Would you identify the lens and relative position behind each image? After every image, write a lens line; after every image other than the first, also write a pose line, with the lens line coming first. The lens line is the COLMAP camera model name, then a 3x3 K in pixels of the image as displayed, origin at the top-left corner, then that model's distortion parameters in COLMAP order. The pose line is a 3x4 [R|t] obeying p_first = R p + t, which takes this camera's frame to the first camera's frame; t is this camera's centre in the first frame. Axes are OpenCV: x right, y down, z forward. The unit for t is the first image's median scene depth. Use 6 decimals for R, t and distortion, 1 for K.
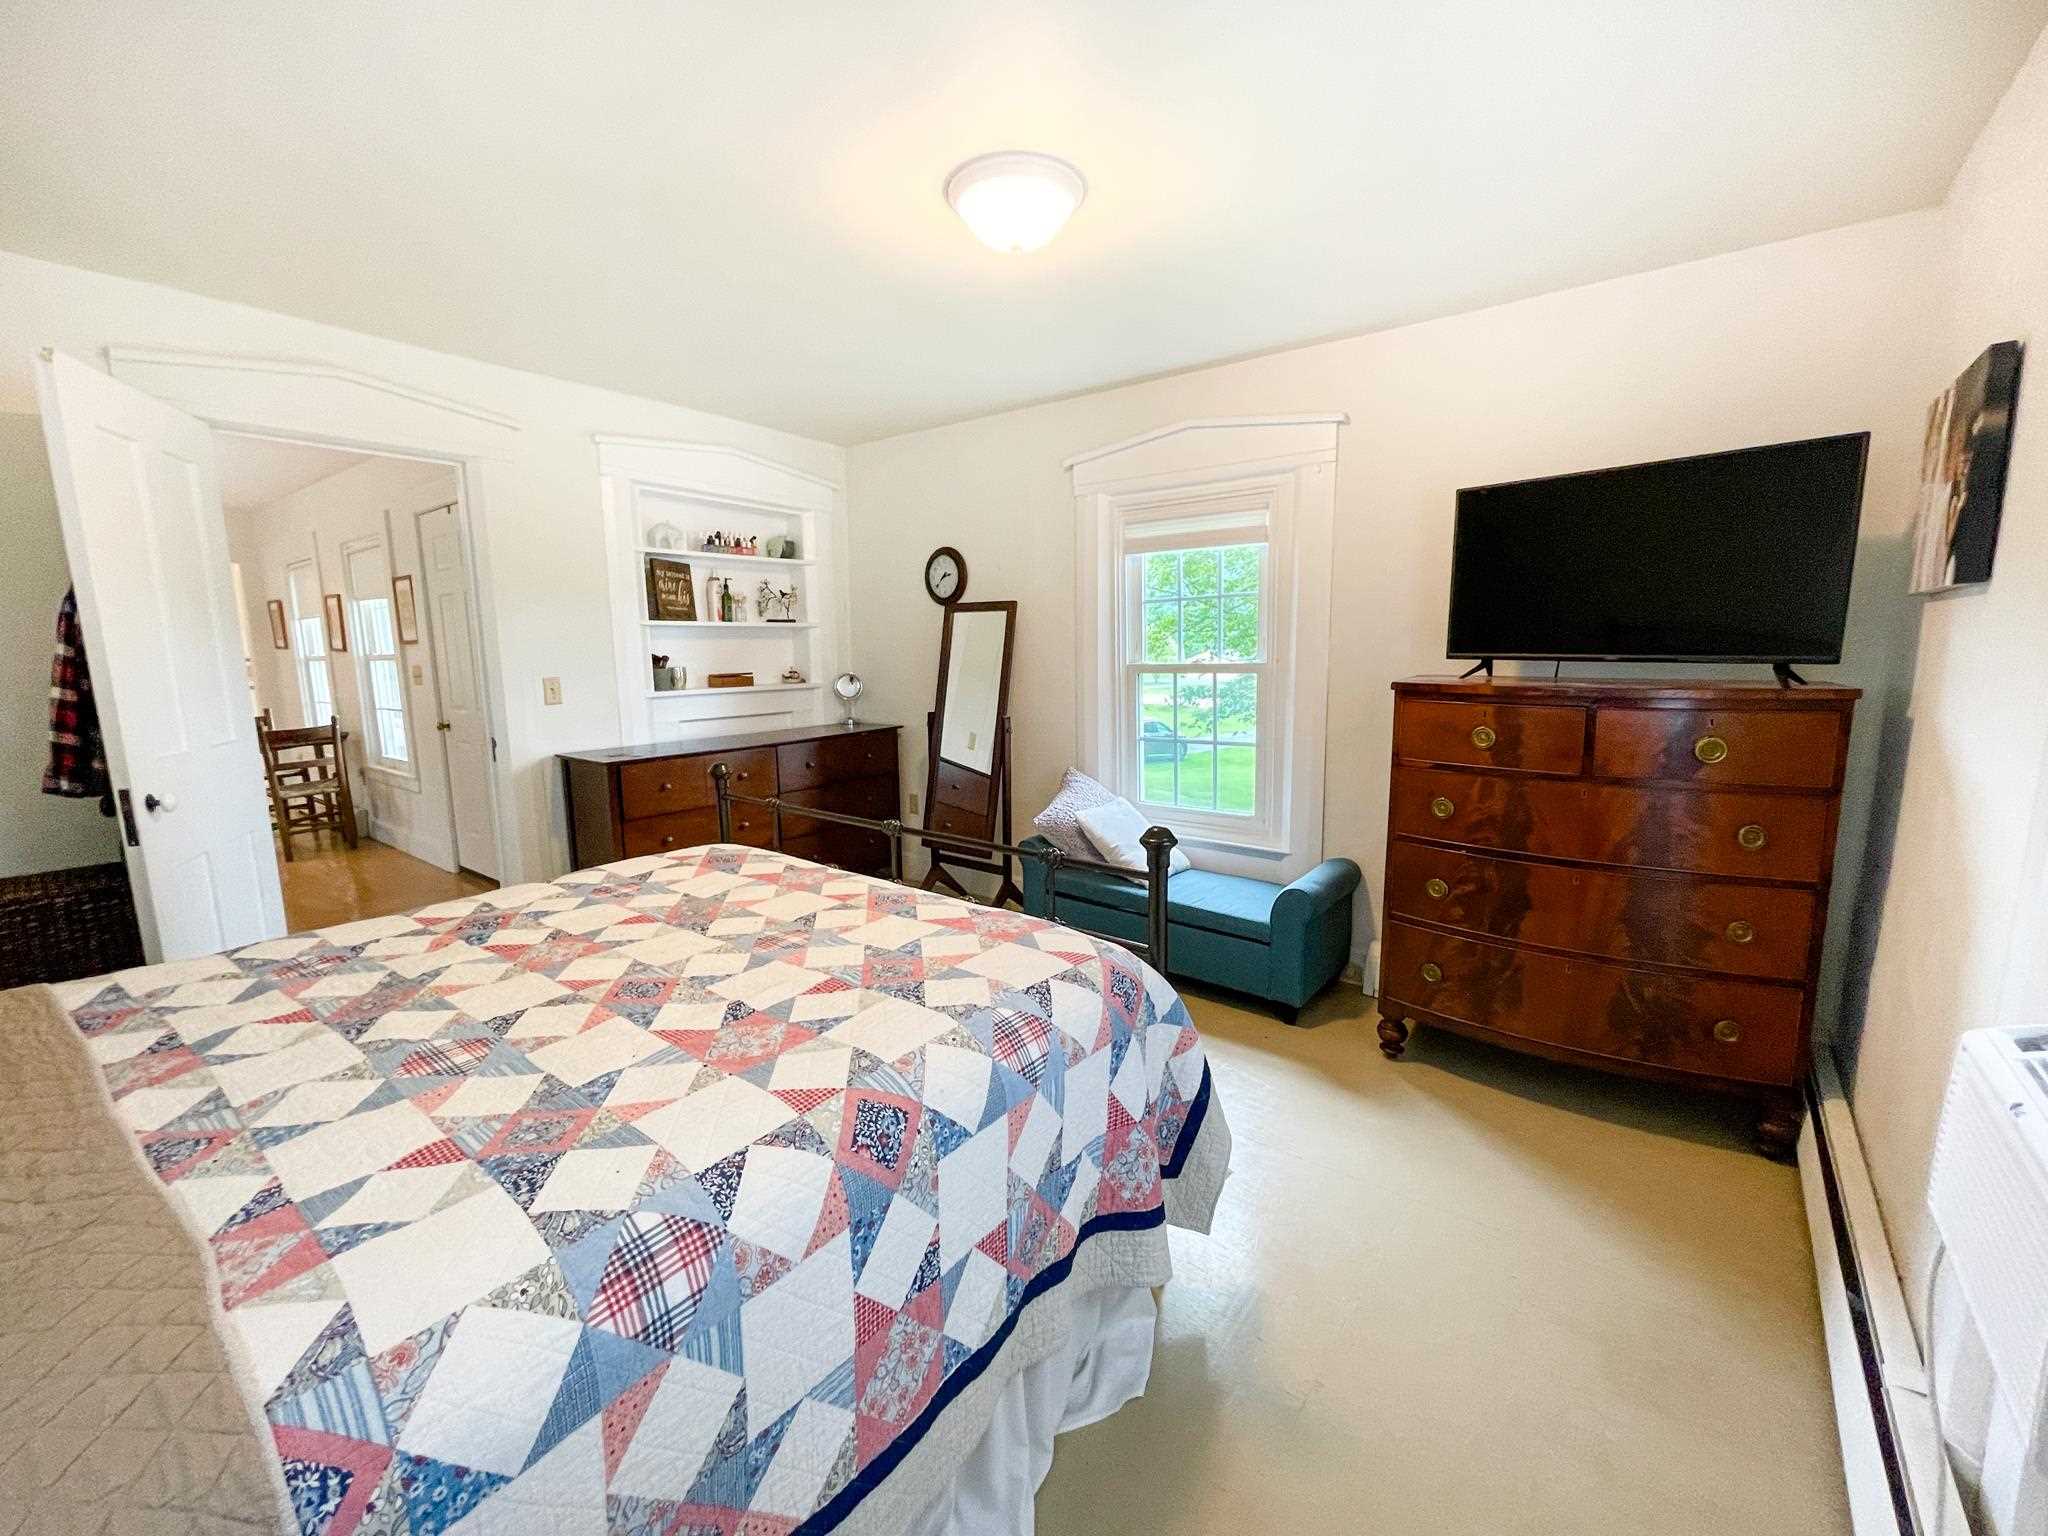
lens RADIAL K [[834.1, 0, 1028.0], [0, 834.1, 762.2], [0, 0, 1]] dist [0.017893, 0.000194]
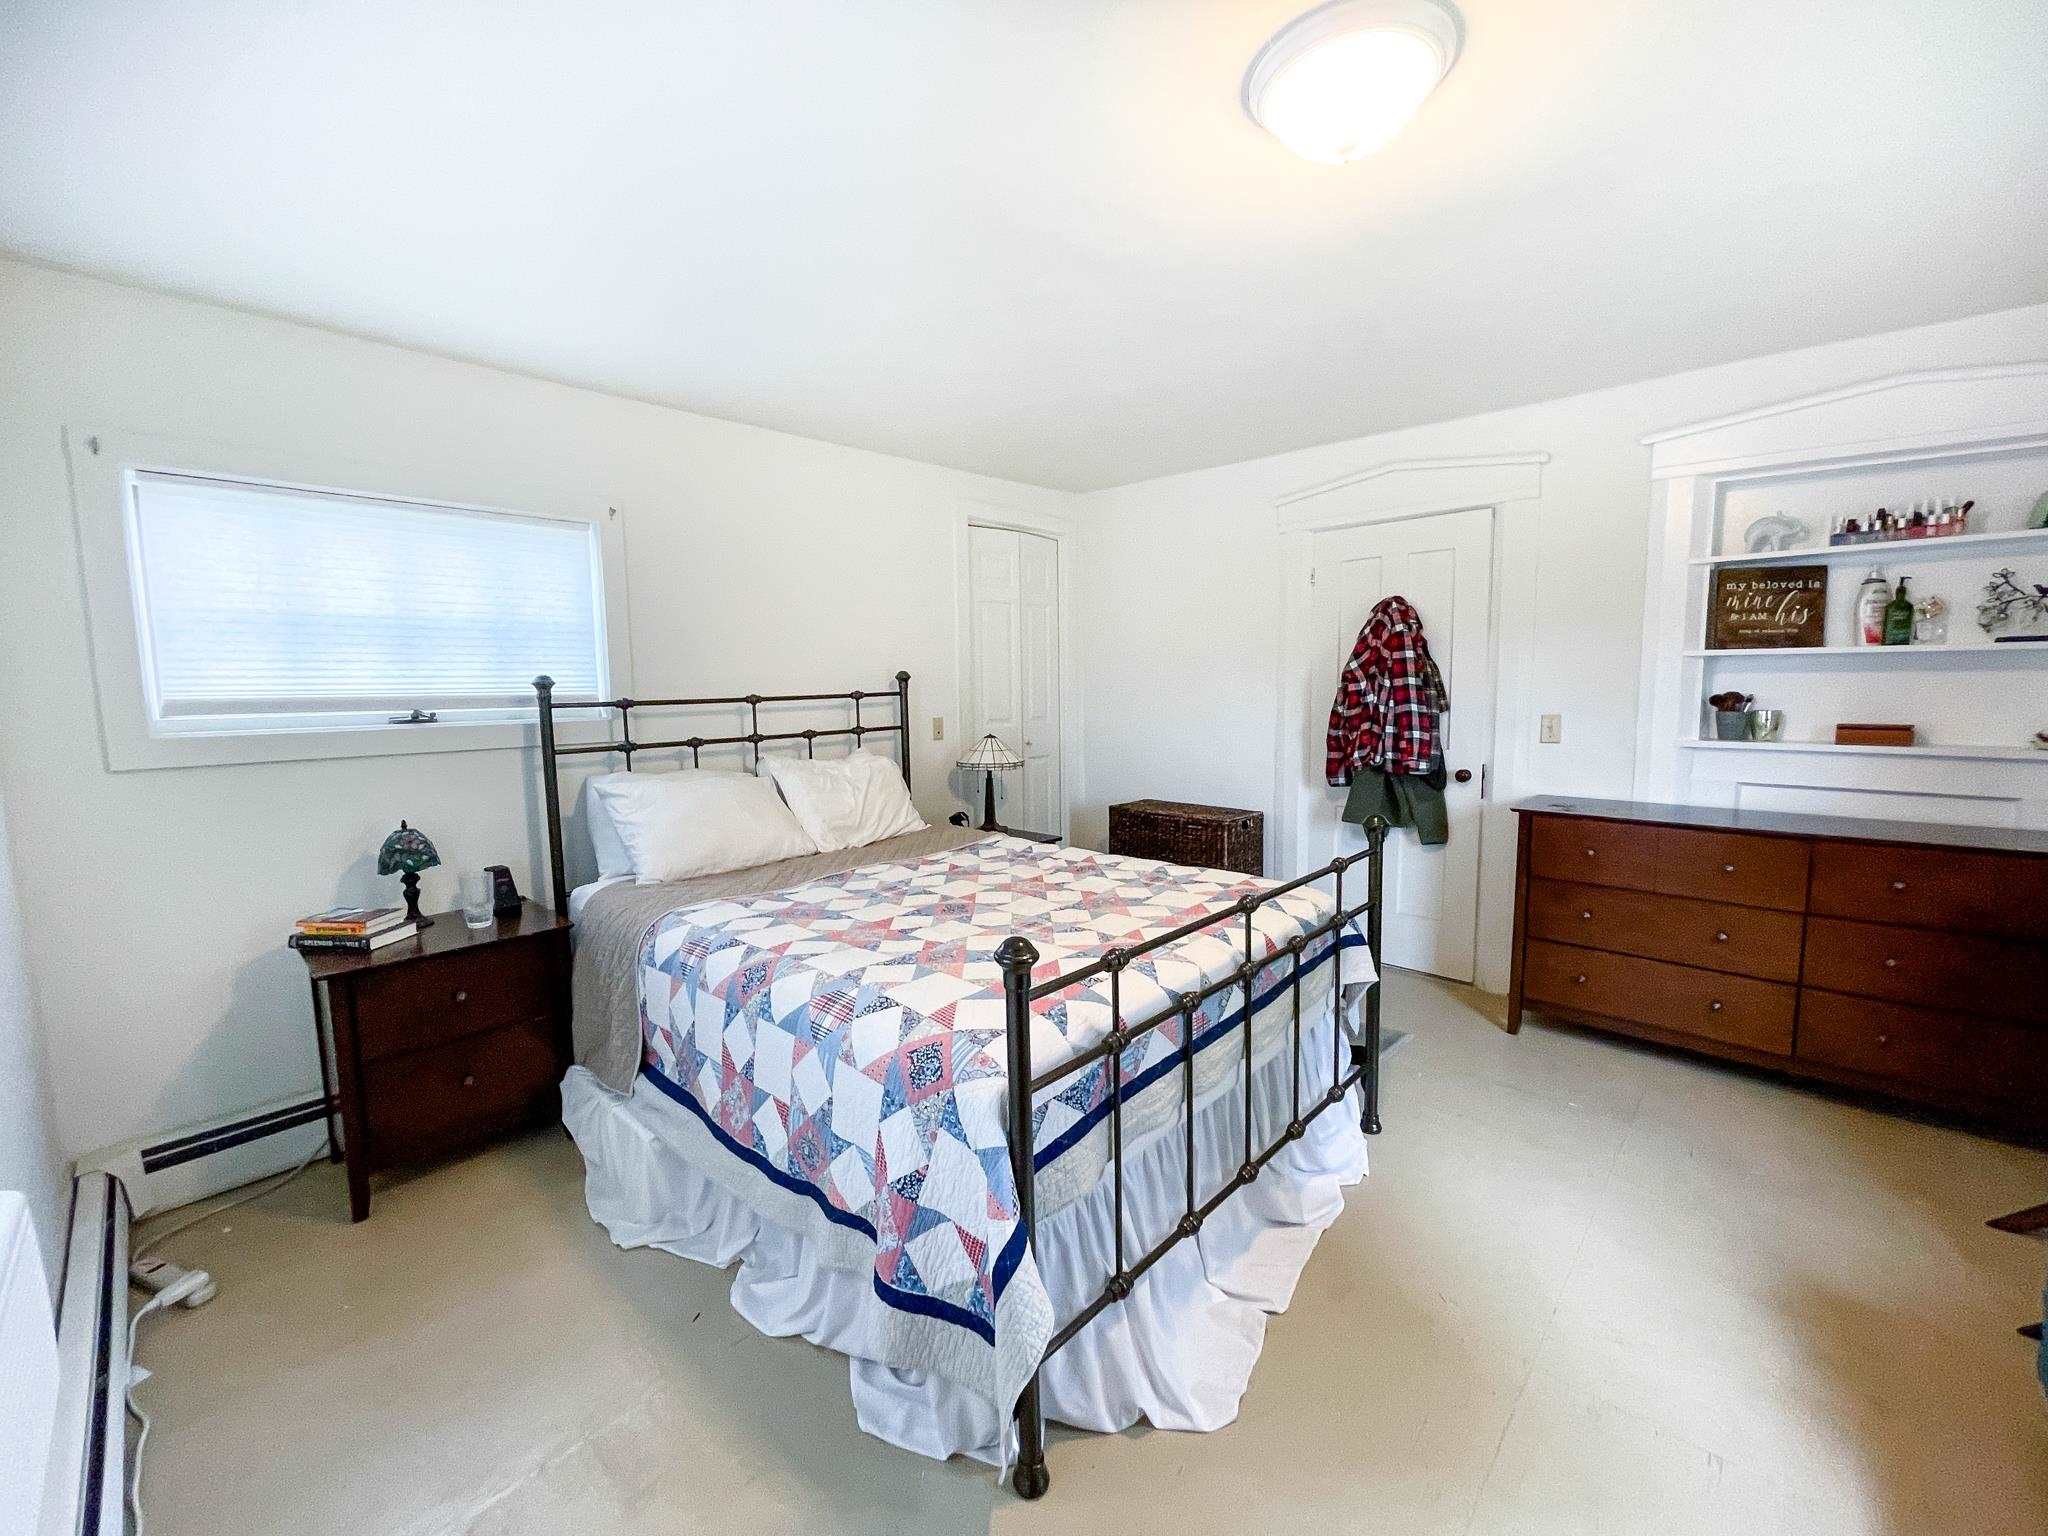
lens RADIAL K [[834.1, 0, 1028.6], [0, 834.1, 765.7], [0, 0, 1]] dist [0.017893, 0.000194]
pose [[-0.091954, 0.120427, -0.988454, 0.395556], [-0.126624, 0.983187, 0.131564, -0.084471], [0.987679, 0.137260, -0.075159, 0.437505]]
